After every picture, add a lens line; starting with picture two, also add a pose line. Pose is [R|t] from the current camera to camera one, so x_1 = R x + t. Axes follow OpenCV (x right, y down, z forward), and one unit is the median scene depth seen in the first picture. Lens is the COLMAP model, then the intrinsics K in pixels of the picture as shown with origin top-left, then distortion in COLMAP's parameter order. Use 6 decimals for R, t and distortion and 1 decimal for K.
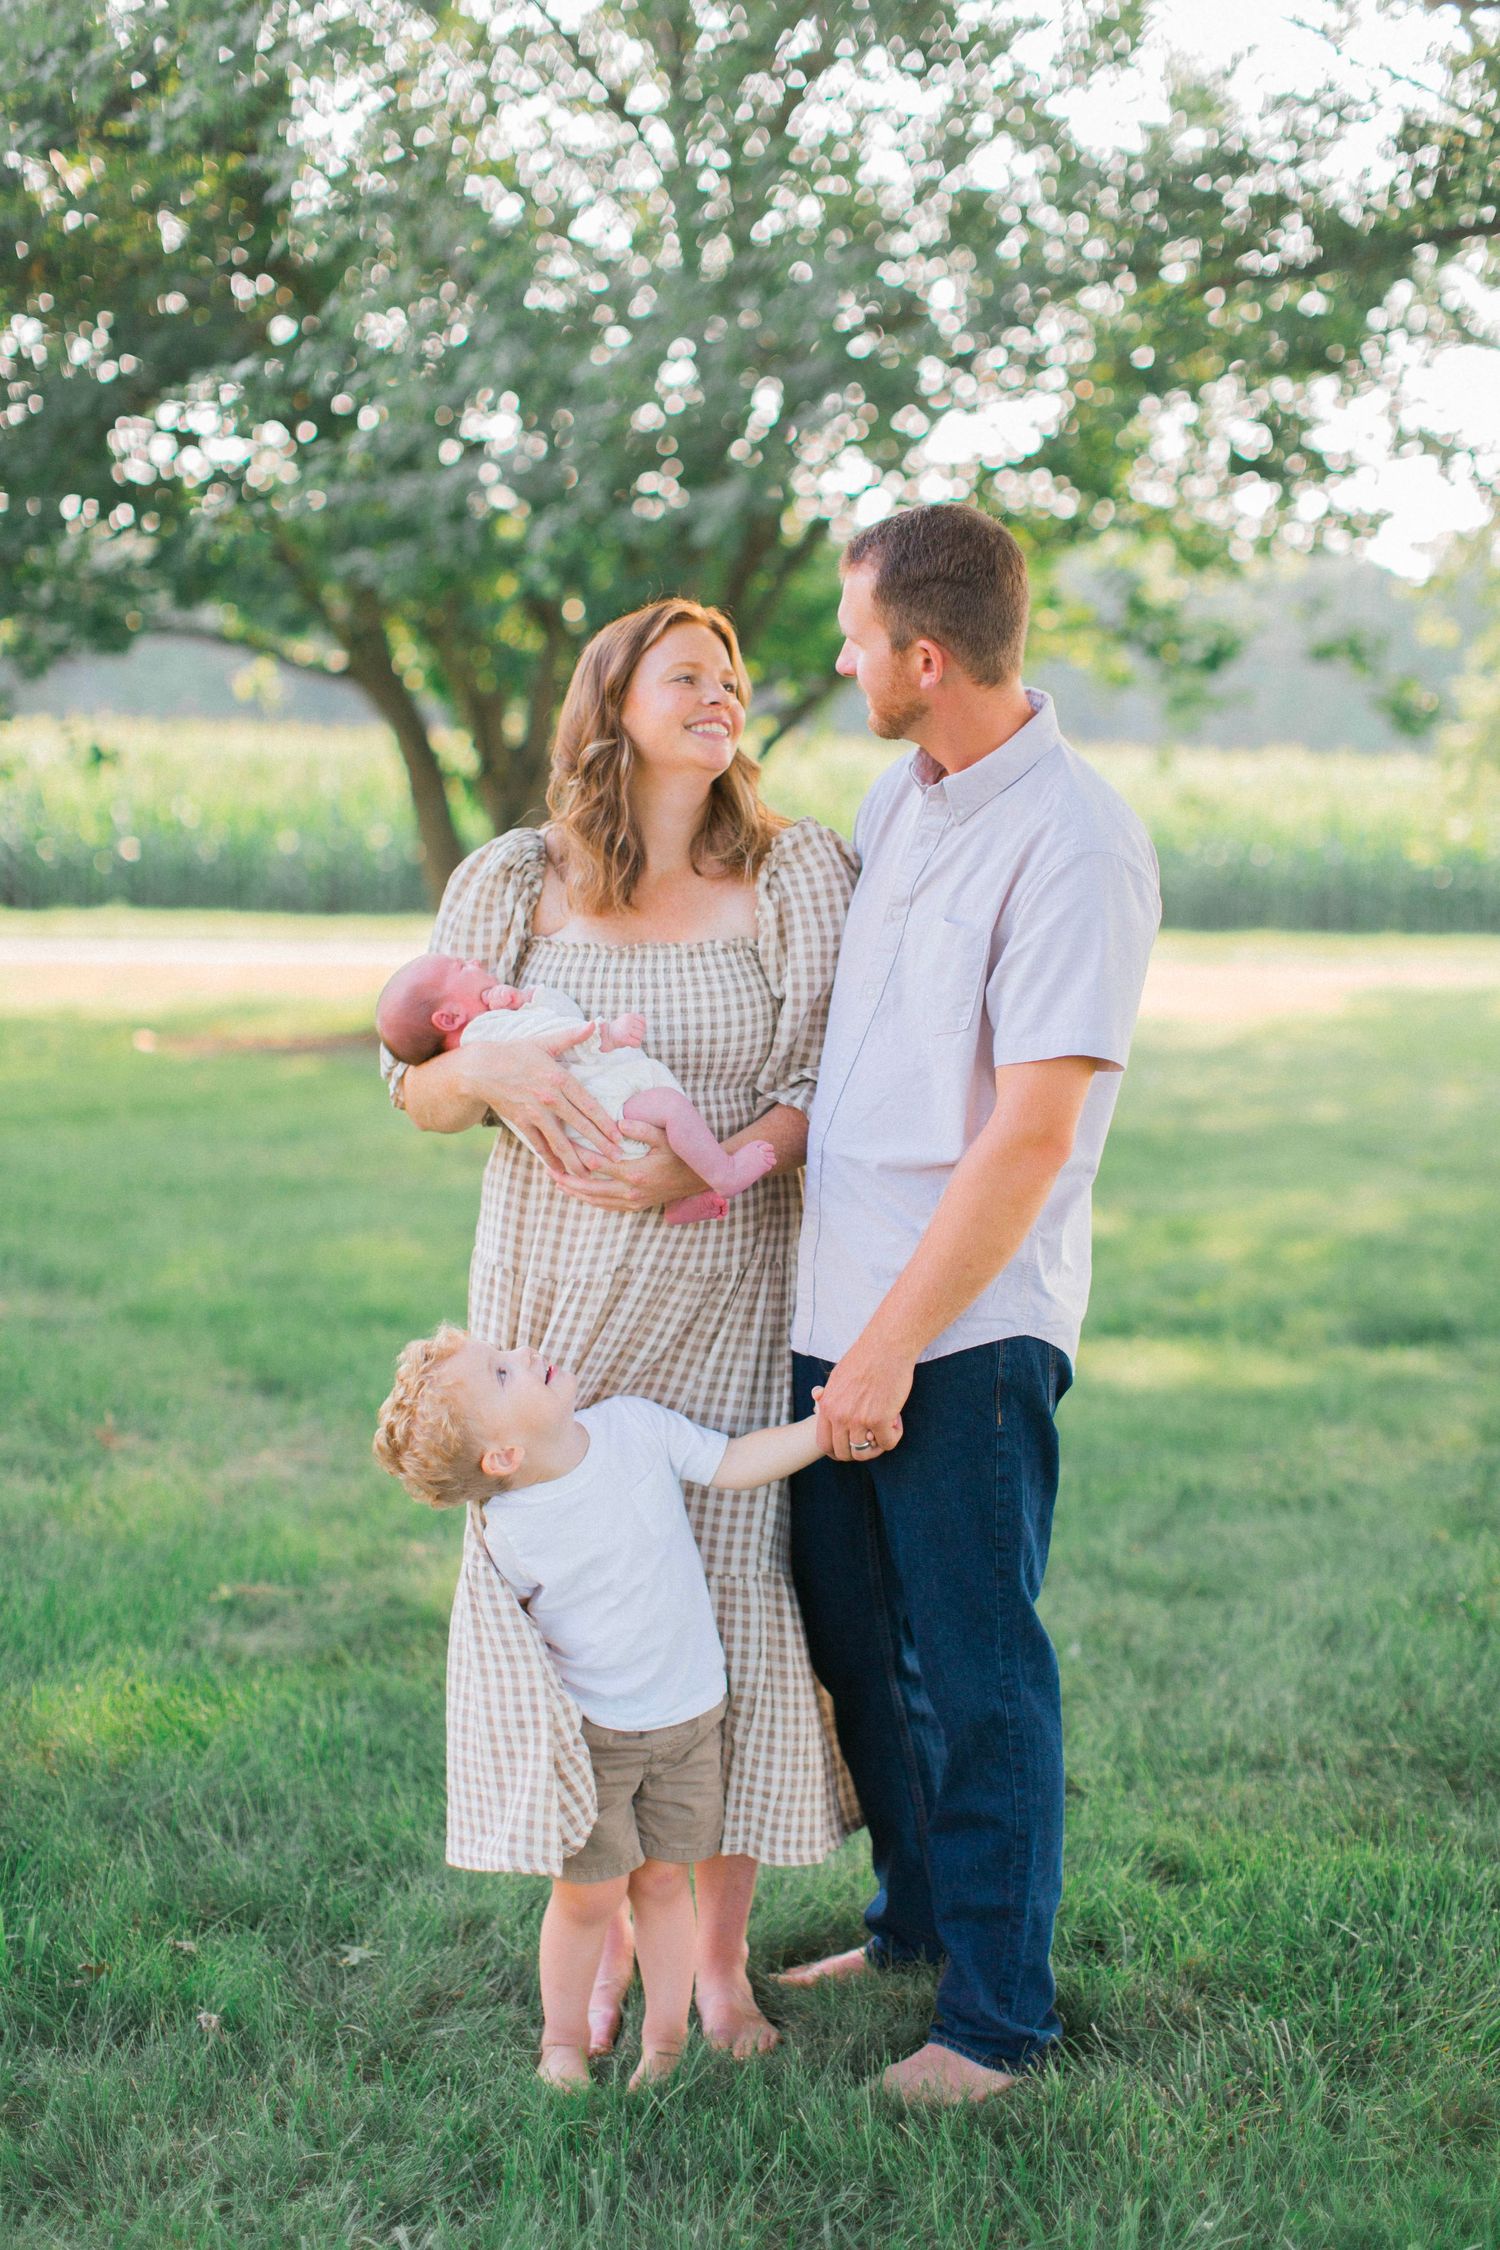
lens RADIAL K [[3395.2, 0, 747.7], [0, 3395.2, 1133.2], [0, 0, 1]] dist [-0.054333, 0.000000]
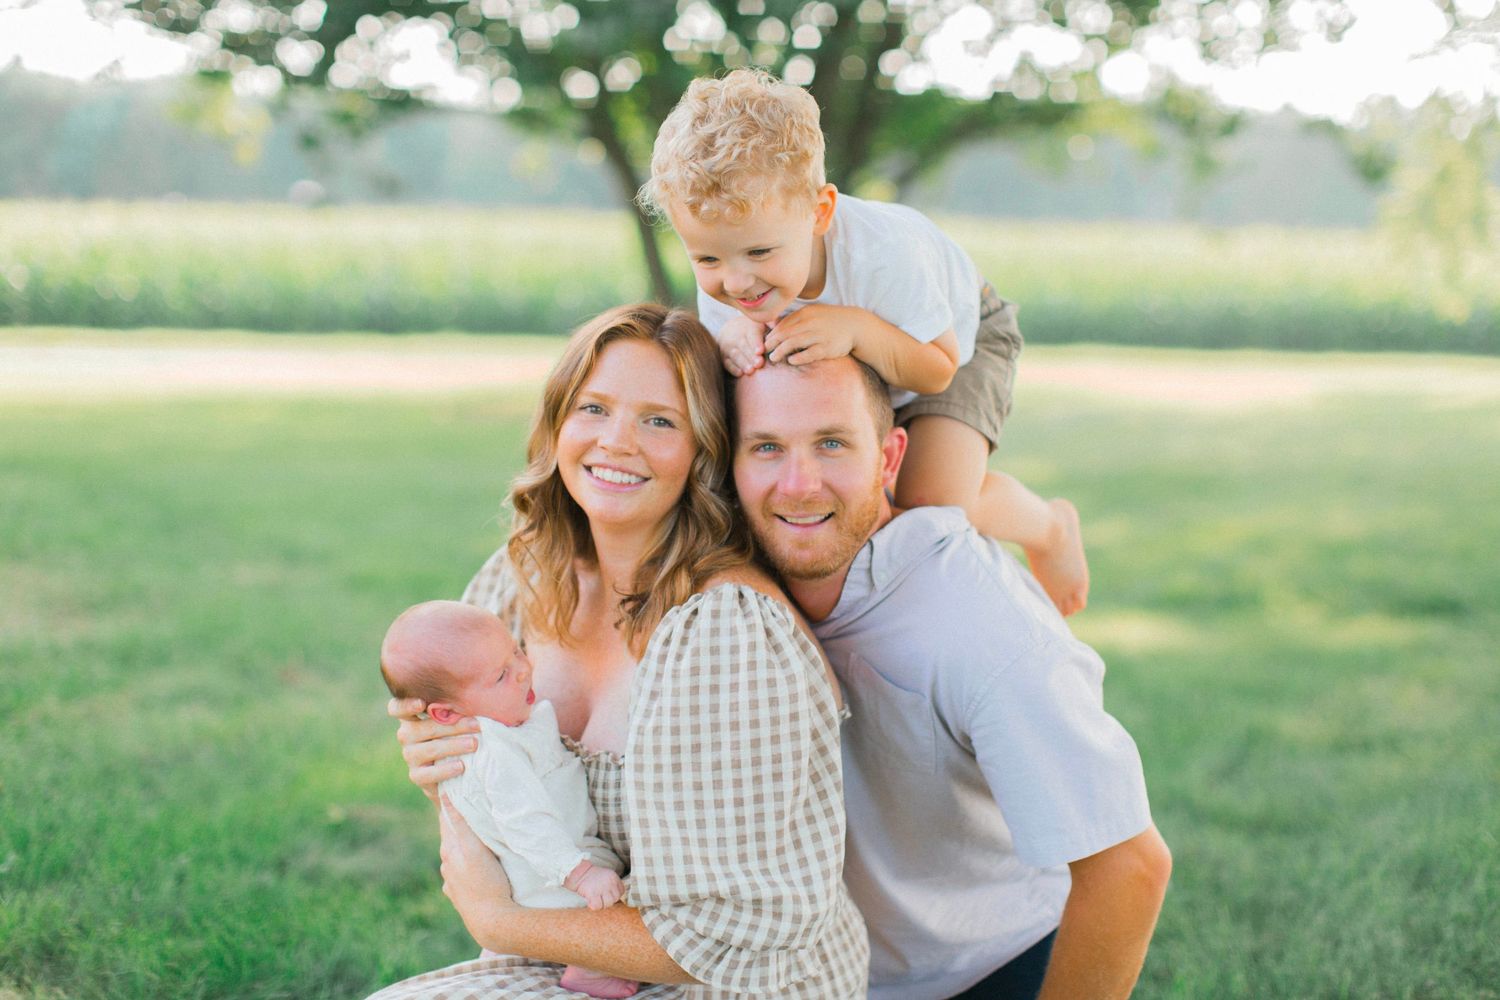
lens RADIAL K [[2263.5, 0, 738.3], [0, 2263.5, 488.0], [0, 0, 1]] dist [-0.054333, 0.000000]
pose [[0.997917, 0.011854, -0.063413, 0.008851], [-0.012436, 0.999884, -0.008795, 0.034158], [0.063302, 0.009565, 0.997949, 0.260788]]
